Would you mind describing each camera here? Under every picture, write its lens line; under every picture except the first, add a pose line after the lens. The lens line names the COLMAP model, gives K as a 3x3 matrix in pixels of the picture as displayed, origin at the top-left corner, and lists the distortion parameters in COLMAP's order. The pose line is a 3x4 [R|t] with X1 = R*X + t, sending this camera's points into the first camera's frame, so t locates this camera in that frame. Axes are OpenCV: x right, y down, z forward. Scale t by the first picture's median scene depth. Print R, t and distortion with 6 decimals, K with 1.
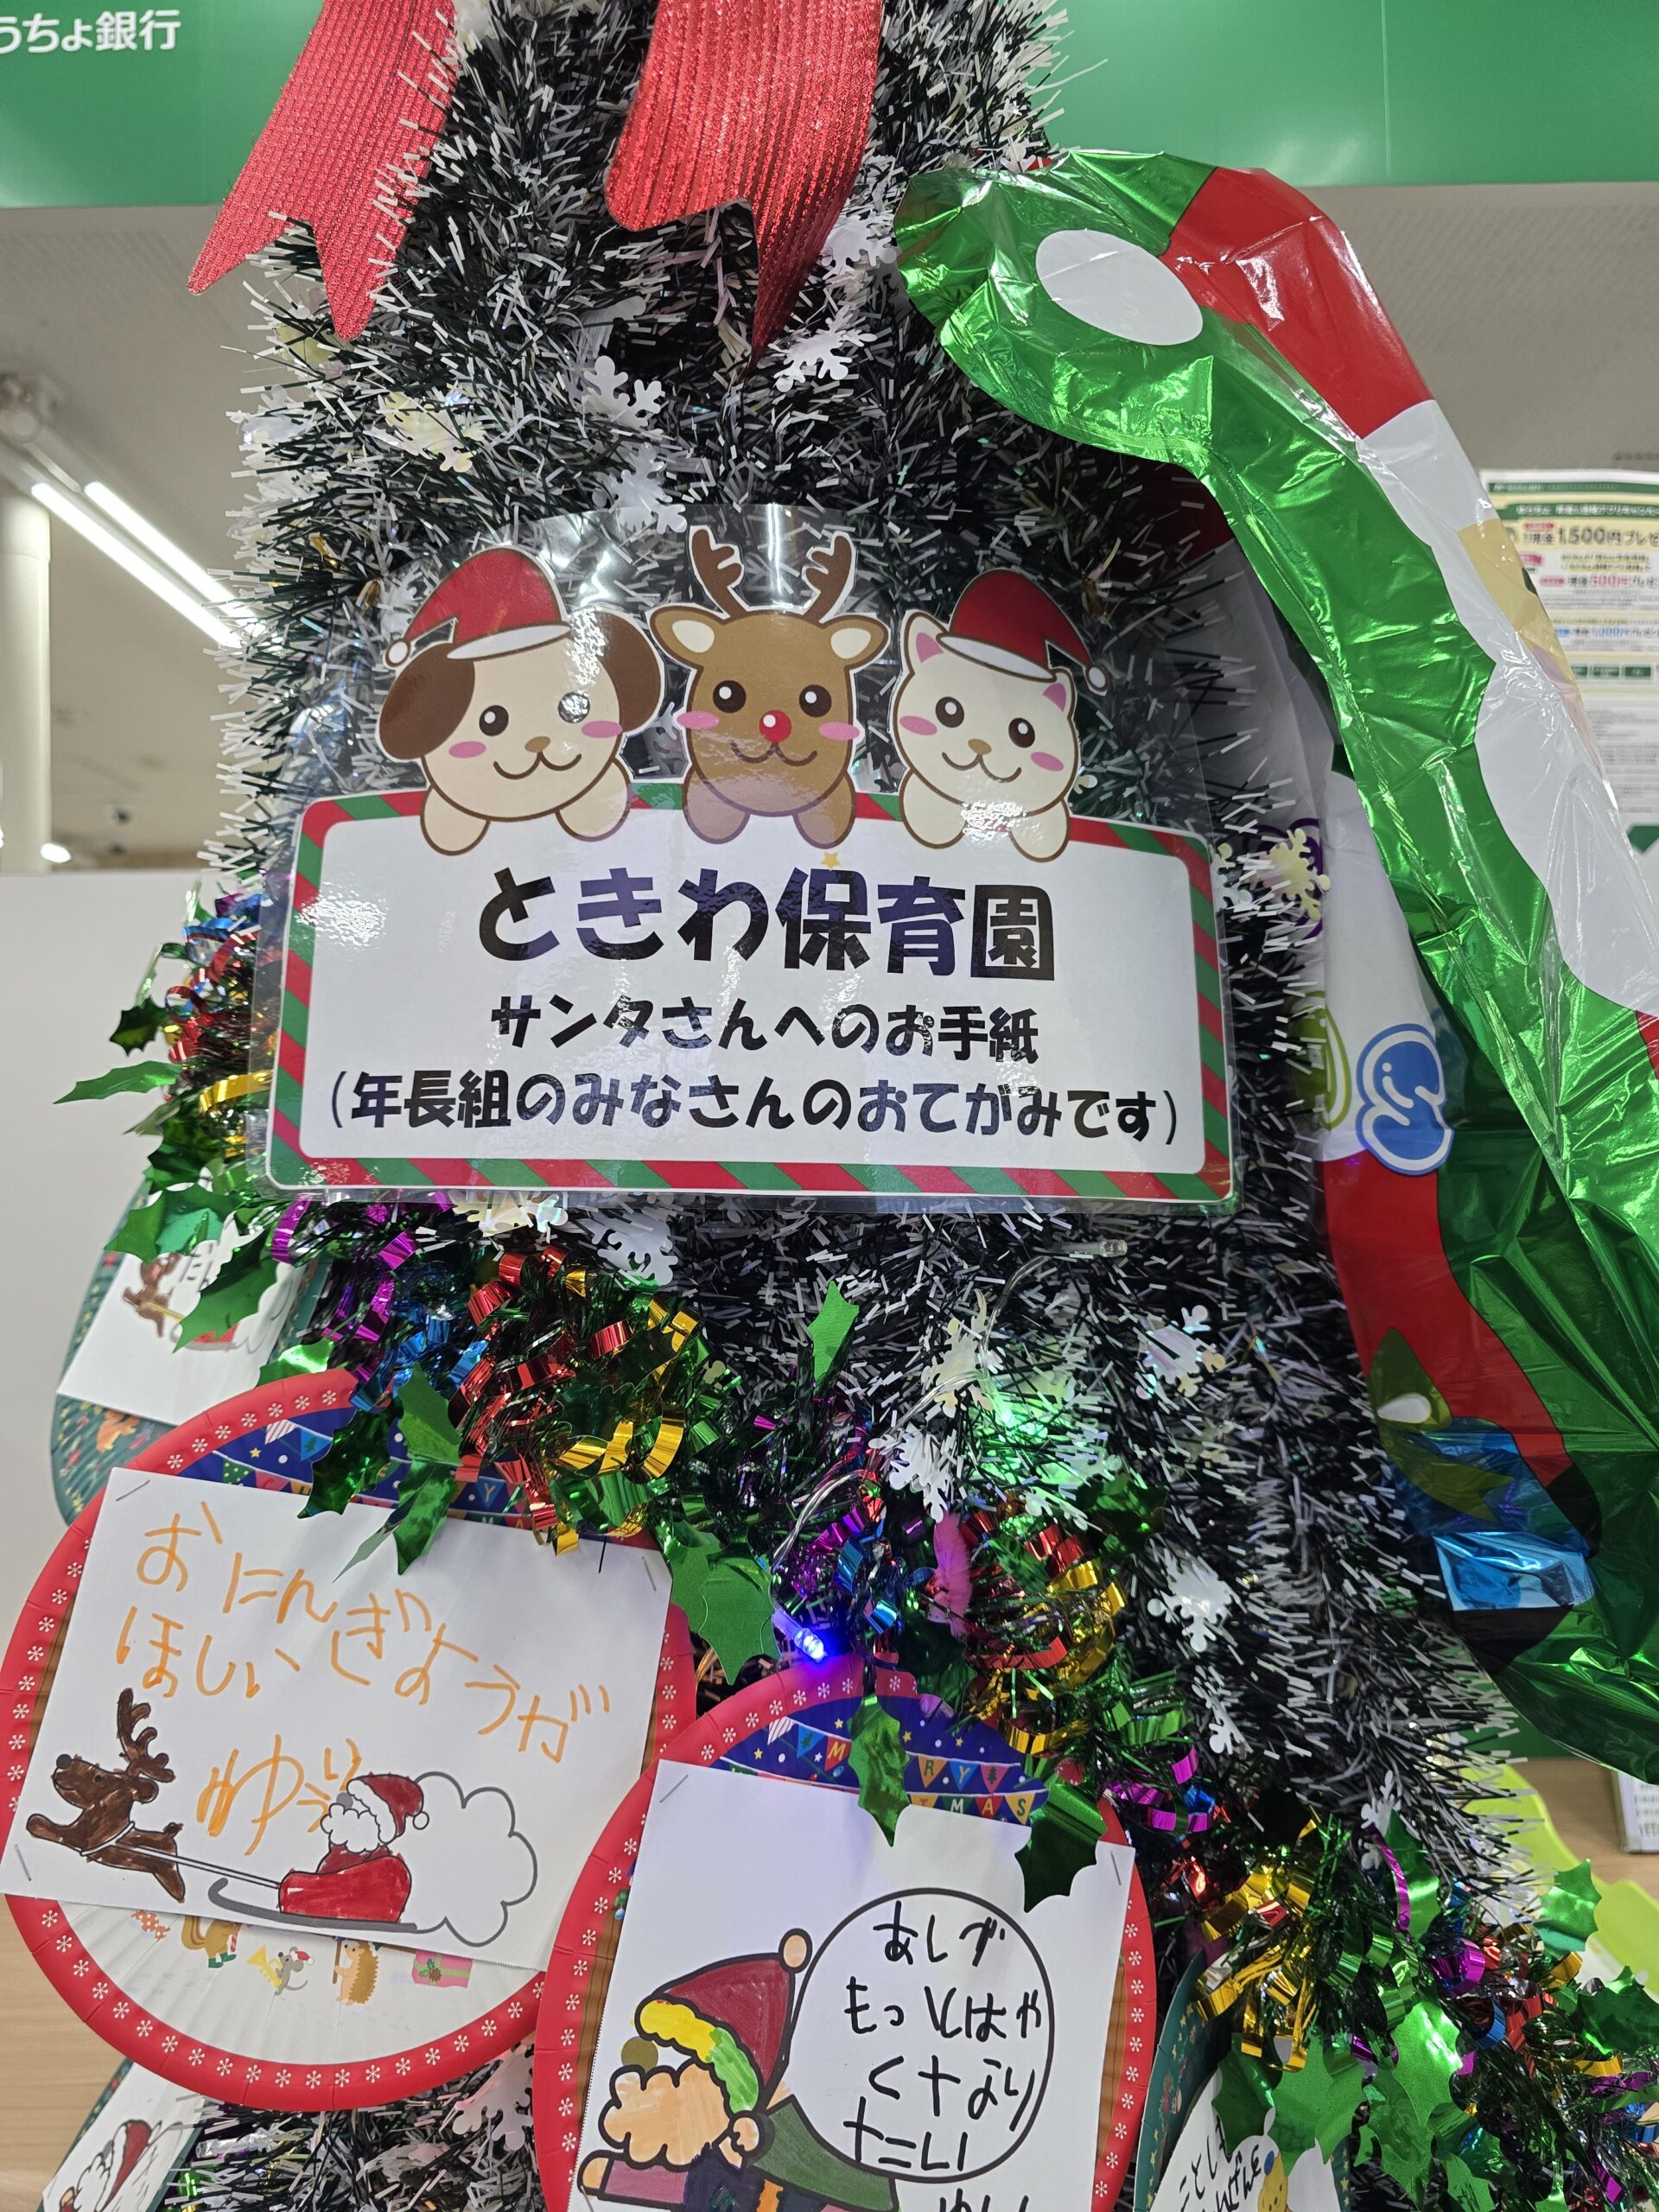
lens RADIAL K [[1483.6, 0, 830.1], [0, 1483.6, 1105.3], [0, 0, 1]] dist [0.004587, -0.000972]
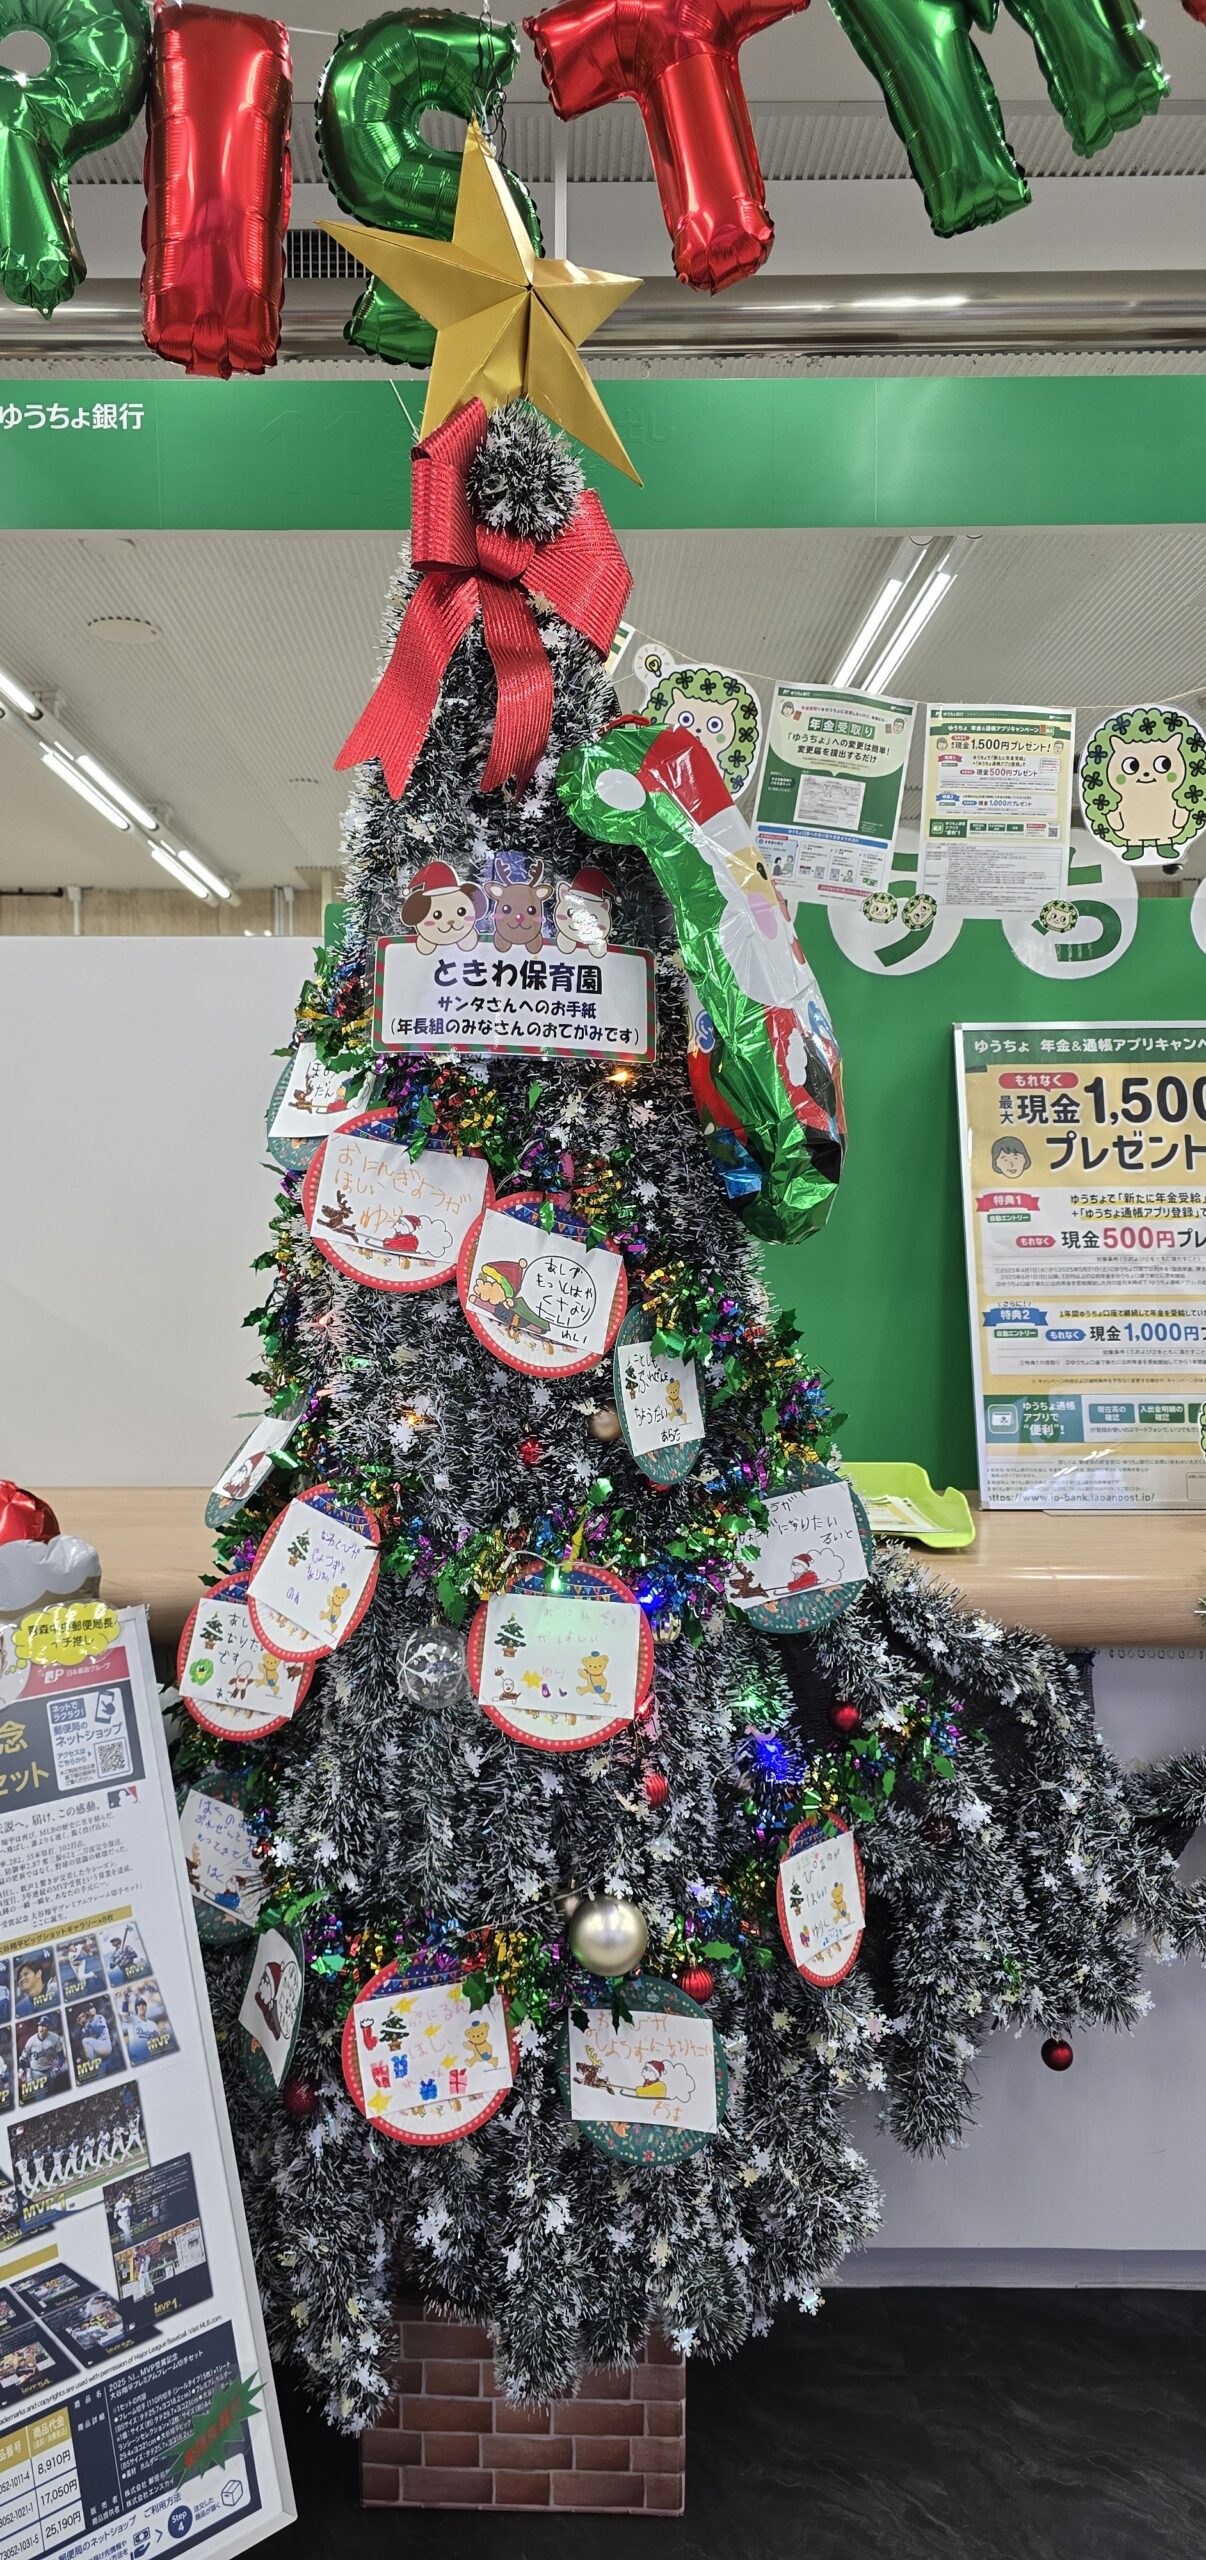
lens RADIAL K [[1595.4, 0, 532.1], [0, 1595.4, 1342.2], [0, 0, 1]] dist [-0.000376, -0.000146]
pose [[0.999949, 0.009988, 0.001569, -0.004814], [-0.010098, 0.994402, 0.105179, 0.331016], [-0.000510, -0.105190, 0.994452, -2.760697]]
